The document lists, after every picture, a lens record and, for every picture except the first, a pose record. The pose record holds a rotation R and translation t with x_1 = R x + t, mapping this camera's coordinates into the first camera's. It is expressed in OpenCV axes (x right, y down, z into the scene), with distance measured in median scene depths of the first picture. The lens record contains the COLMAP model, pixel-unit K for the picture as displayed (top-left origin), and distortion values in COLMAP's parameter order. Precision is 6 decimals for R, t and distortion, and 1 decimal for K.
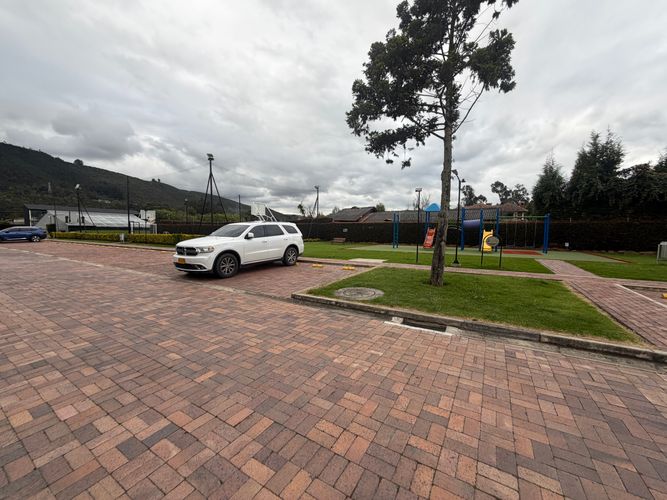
lens RADIAL K [[268.1, 0, 329.4], [0, 268.1, 251.5], [0, 0, 1]] dist [0.000026, 0.000099]
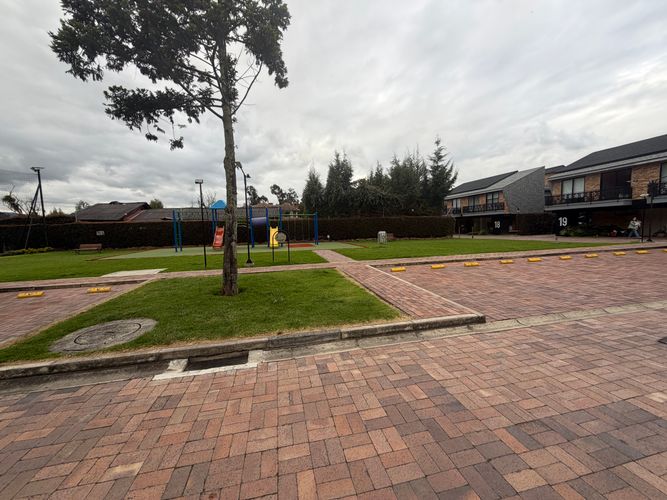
lens RADIAL K [[268.1, 0, 332.5], [0, 268.1, 246.9], [0, 0, 1]] dist [0.000026, 0.000099]
pose [[0.726287, -0.079736, 0.682751, 0.068389], [0.088338, 0.995840, 0.022329, -0.011181], [-0.681691, 0.044096, 0.730310, 0.161218]]
